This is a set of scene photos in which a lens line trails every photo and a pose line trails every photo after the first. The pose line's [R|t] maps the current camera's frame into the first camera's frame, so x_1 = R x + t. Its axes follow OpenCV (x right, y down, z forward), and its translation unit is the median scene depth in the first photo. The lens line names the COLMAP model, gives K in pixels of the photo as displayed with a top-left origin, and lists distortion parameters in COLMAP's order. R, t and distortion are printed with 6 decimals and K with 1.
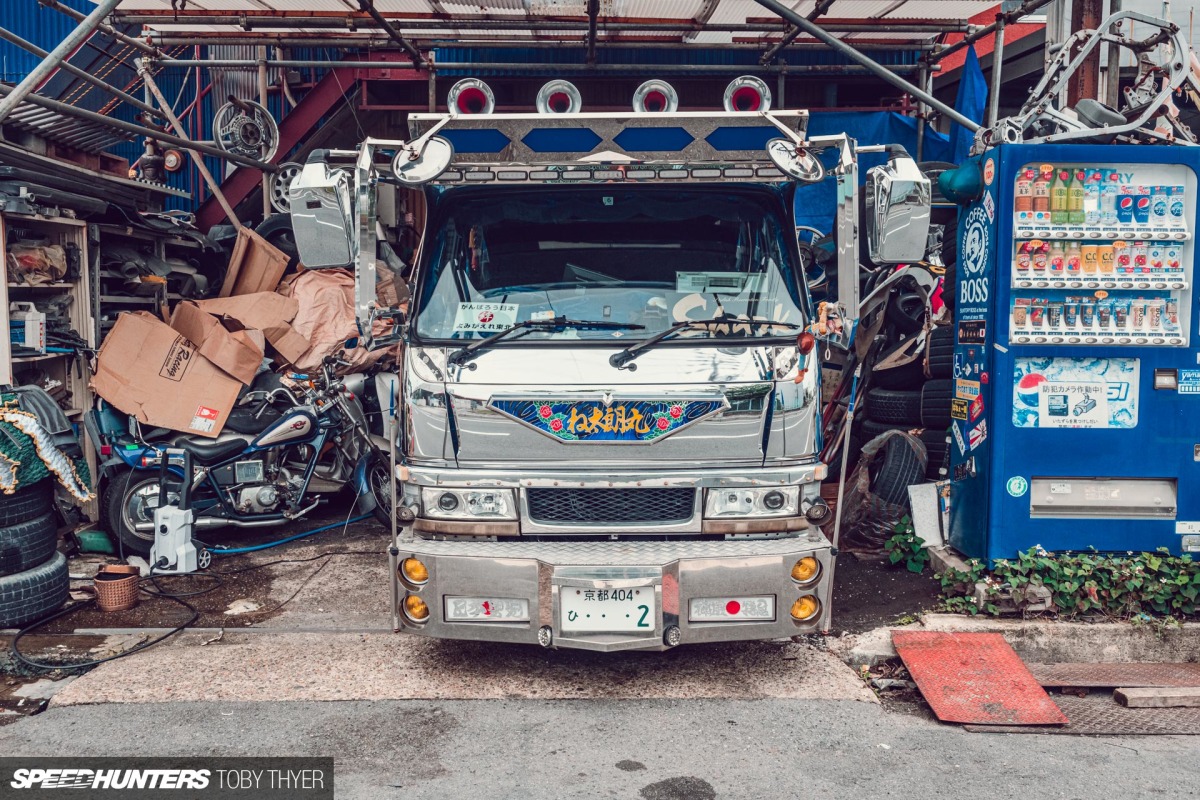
lens RADIAL K [[1025.4, 0, 601.7], [0, 1025.4, 395.5], [0, 0, 1]] dist [0.015594, -0.013135]
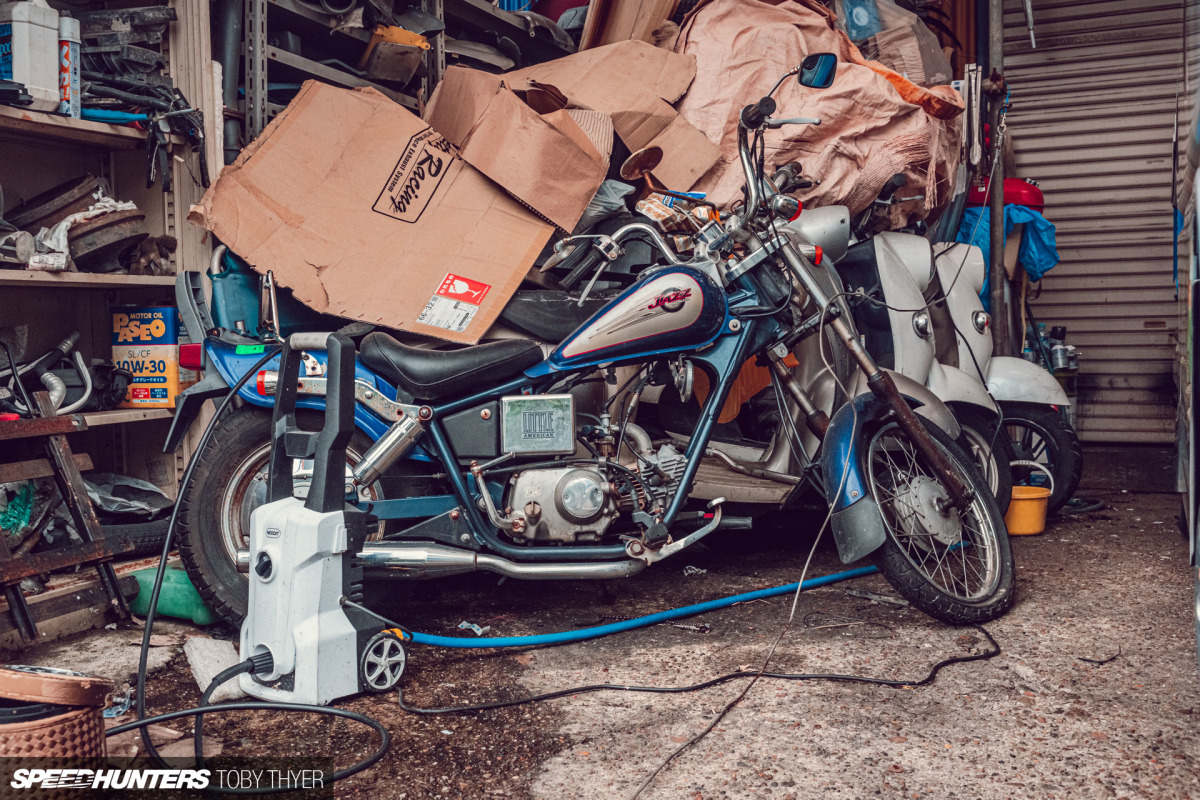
lens RADIAL K [[1279.1, 0, 598.9], [0, 1279.1, 398.0], [0, 0, 1]] dist [-0.002408, 0.000000]
pose [[0.918050, 0.000885, -0.396464, -0.141321], [-0.014667, 0.999389, -0.031734, 0.076921], [0.396194, 0.034948, 0.917502, 0.581401]]
